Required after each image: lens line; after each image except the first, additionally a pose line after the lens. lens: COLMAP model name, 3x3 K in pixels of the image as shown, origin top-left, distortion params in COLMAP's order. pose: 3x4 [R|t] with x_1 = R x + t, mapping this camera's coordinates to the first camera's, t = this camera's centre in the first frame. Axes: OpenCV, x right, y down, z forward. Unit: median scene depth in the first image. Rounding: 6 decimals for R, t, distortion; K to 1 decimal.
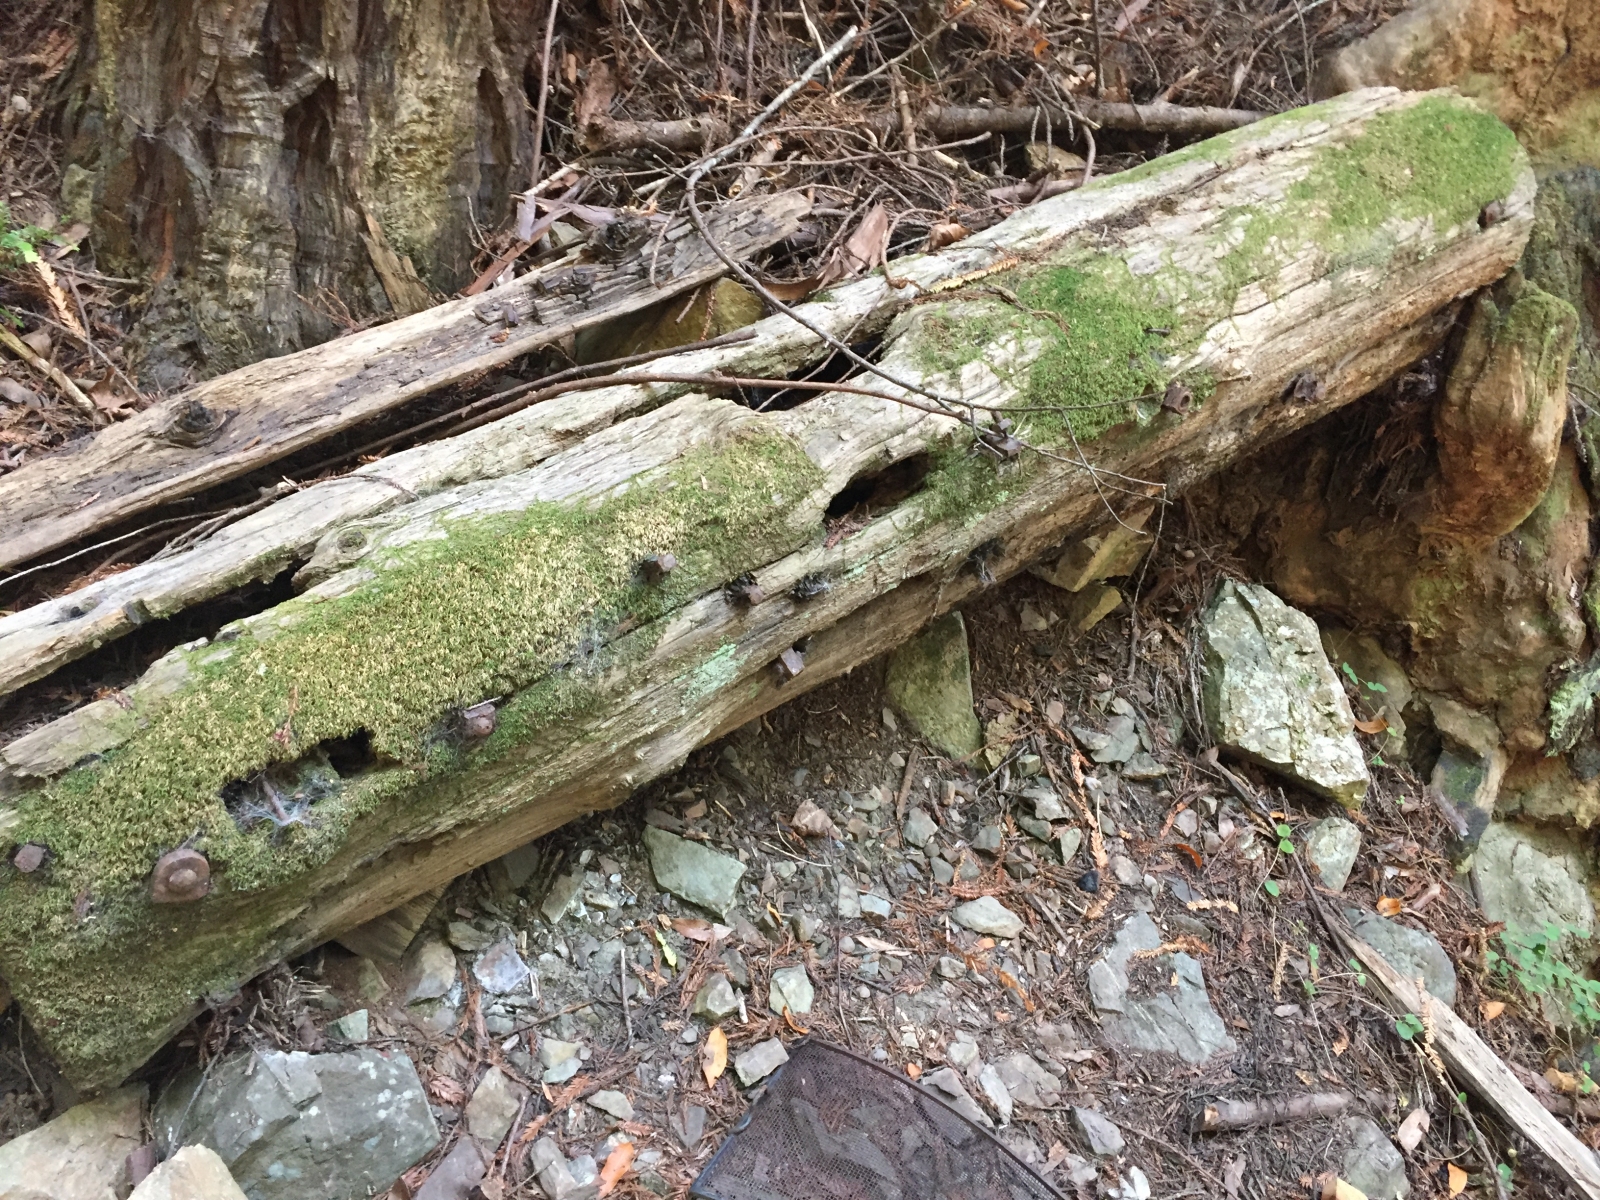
lens RADIAL K [[1351.4, 0, 810.8], [0, 1351.4, 566.4], [0, 0, 1]] dist [0.069660, -0.085801]
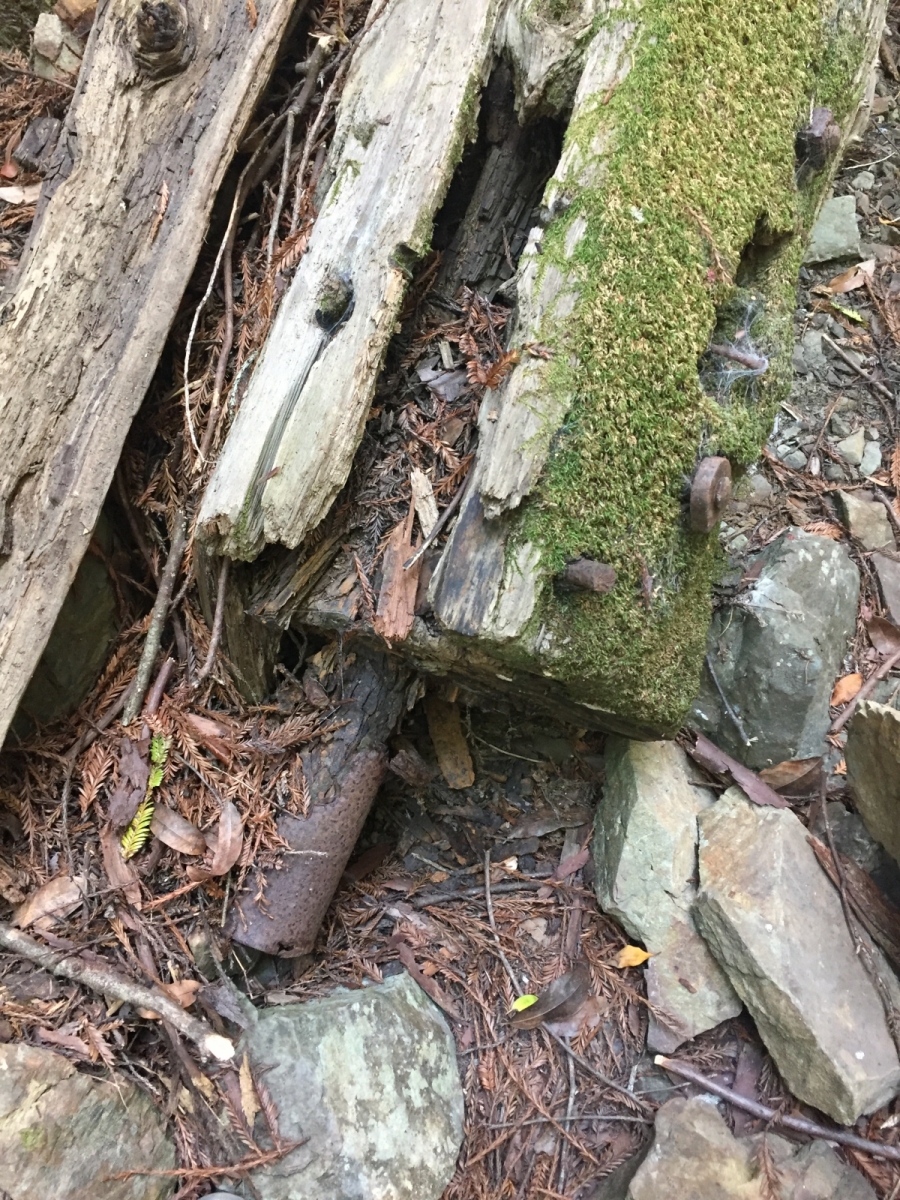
lens RADIAL K [[1017.2, 0, 446.1], [0, 1017.2, 587.4], [0, 0, 1]] dist [0.077264, -0.099150]
pose [[0.822194, -0.566647, -0.053923, -0.387412], [0.524523, 0.717450, 0.458412, -0.057033], [-0.221070, -0.405187, 0.887103, 0.319539]]
